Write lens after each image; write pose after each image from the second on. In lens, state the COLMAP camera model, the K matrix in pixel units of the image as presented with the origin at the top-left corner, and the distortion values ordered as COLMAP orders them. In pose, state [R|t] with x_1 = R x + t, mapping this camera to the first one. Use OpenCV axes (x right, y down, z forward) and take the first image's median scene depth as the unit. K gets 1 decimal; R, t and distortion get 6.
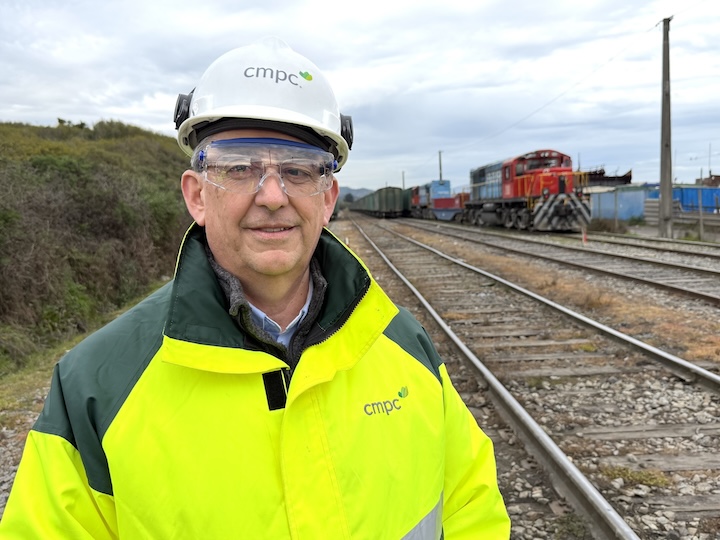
lens RADIAL K [[643.5, 0, 360.0], [0, 643.5, 270.0], [0, 0, 1]] dist [0.229414, -0.508610]
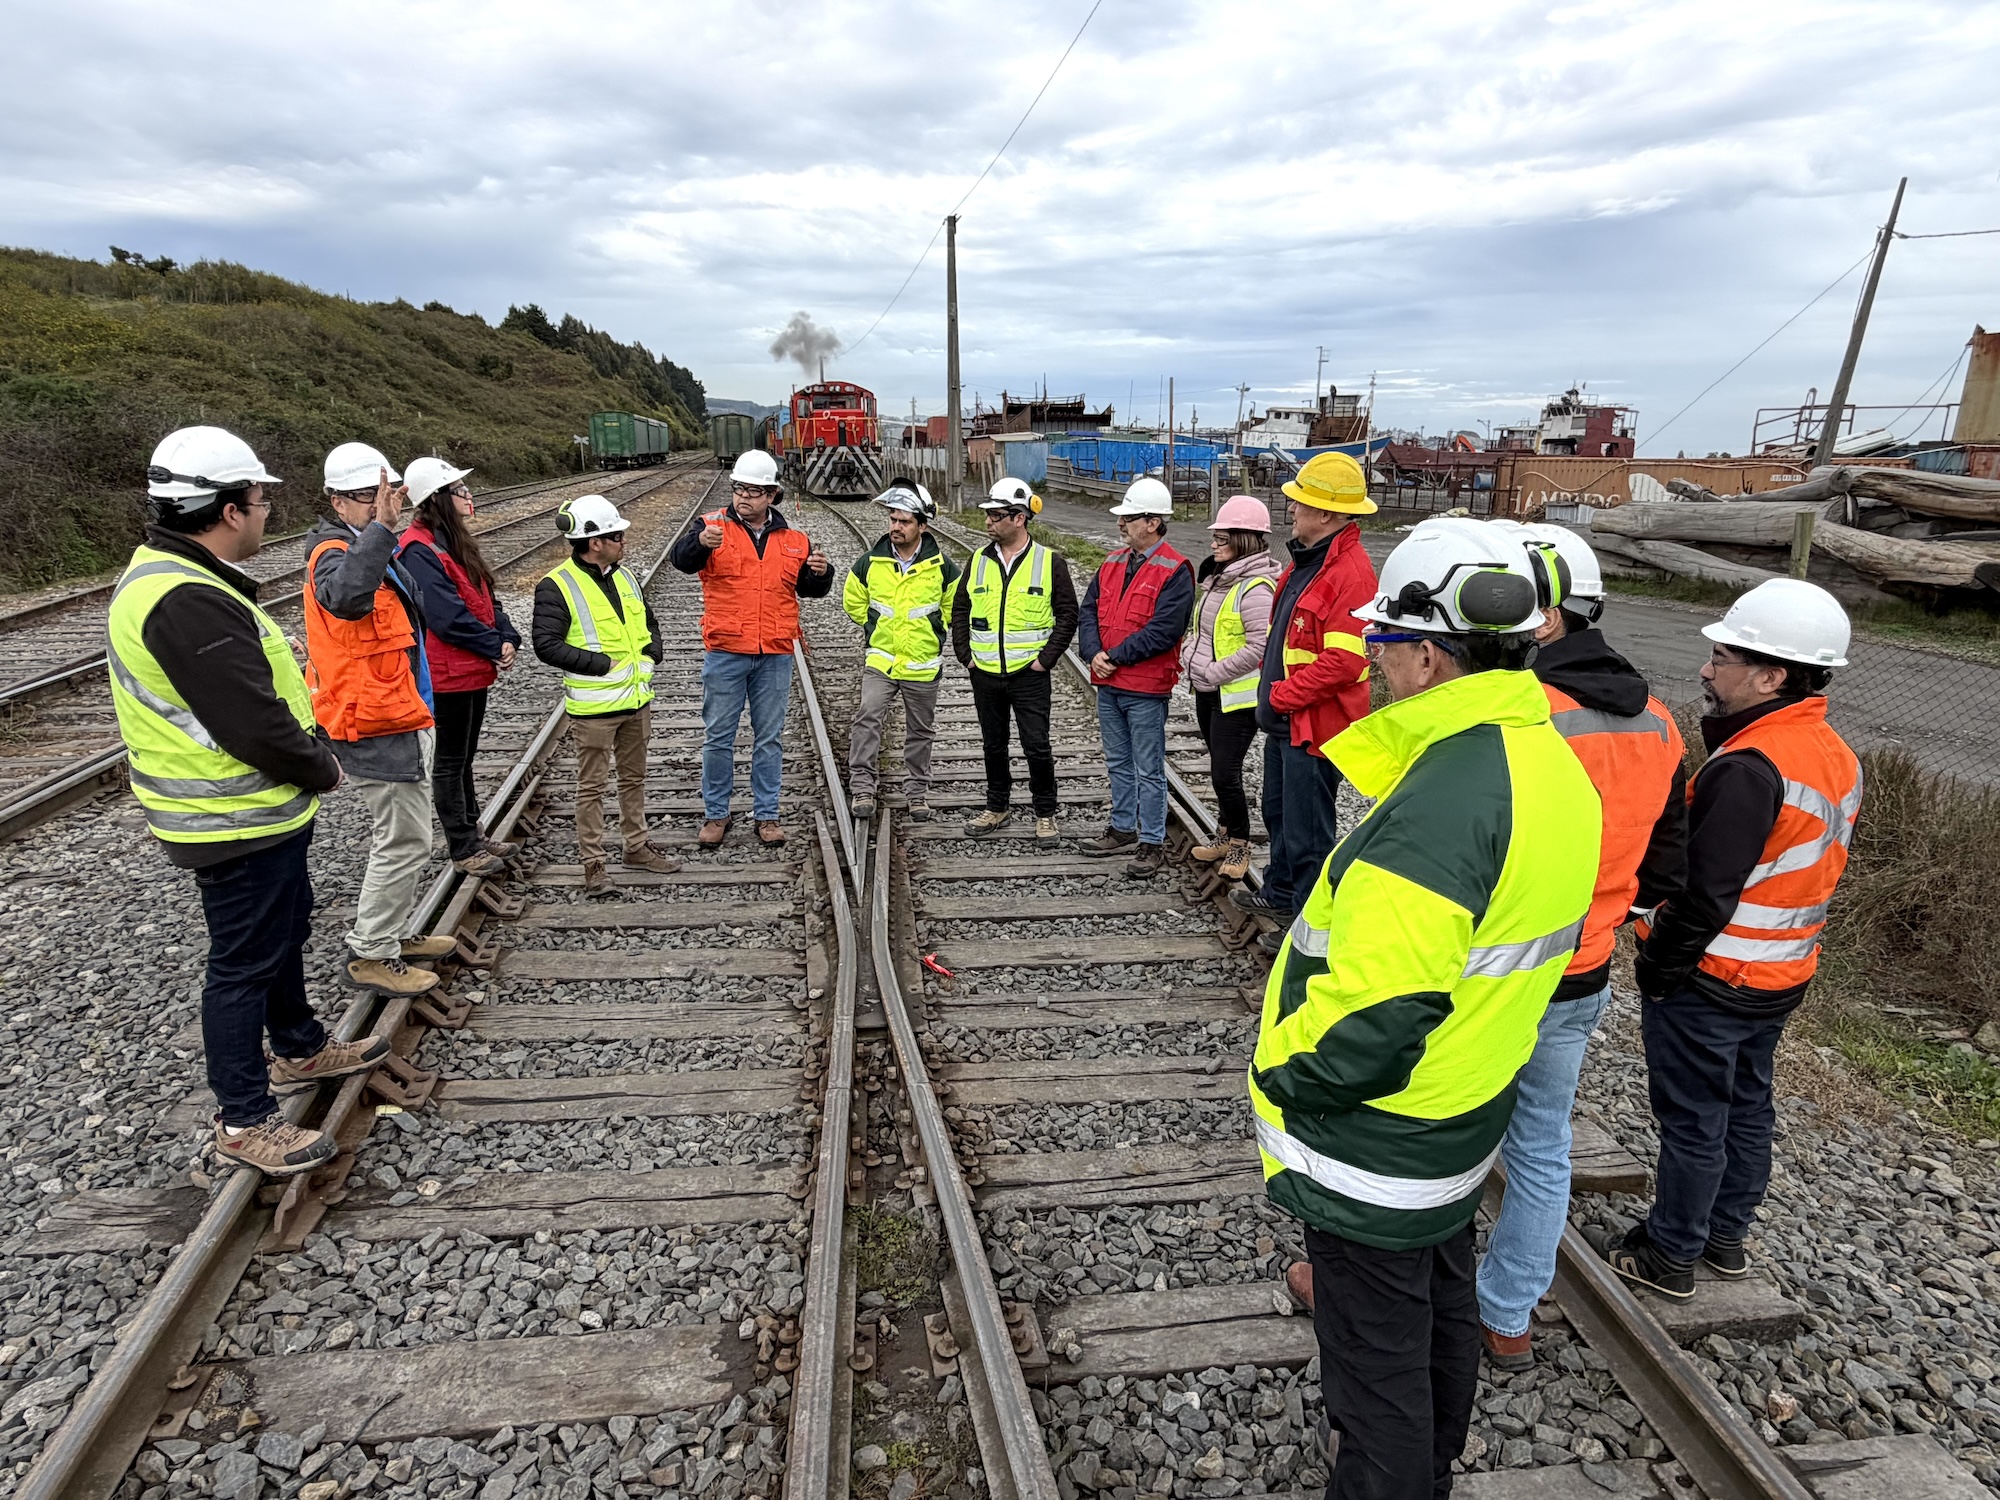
lens RADIAL K [[1191.6, 0, 1000.0], [0, 1191.6, 750.0], [0, 0, 1]] dist [0.004213, 0.000040]
pose [[0.983563, -0.012748, 0.180112, 0.216908], [-0.014800, 0.988456, 0.150783, 0.016652], [-0.179955, -0.150970, 0.972021, -0.364681]]
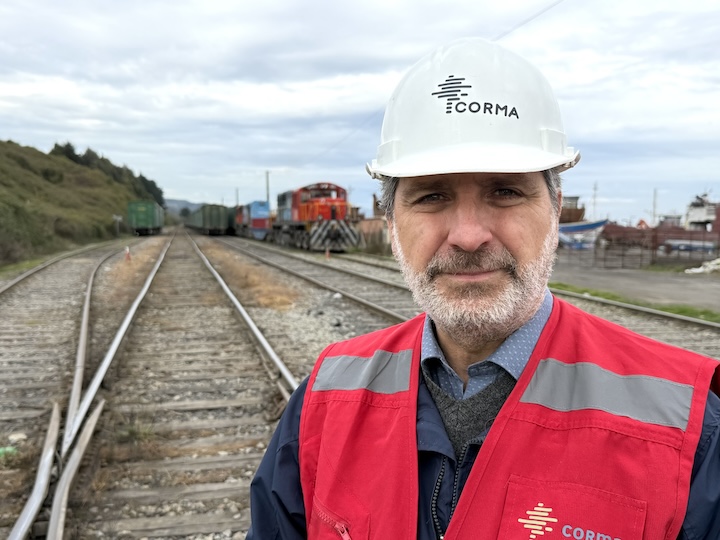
lens RADIAL K [[699.7, 0, 374.4], [0, 699.7, 269.0], [0, 0, 1]] dist [0.141092, -0.000763]
pose [[0.970268, 0.023961, 0.240844, 0.067637], [-0.014988, 0.999126, -0.039018, 0.020604], [-0.241568, 0.034248, 0.969779, -0.241386]]
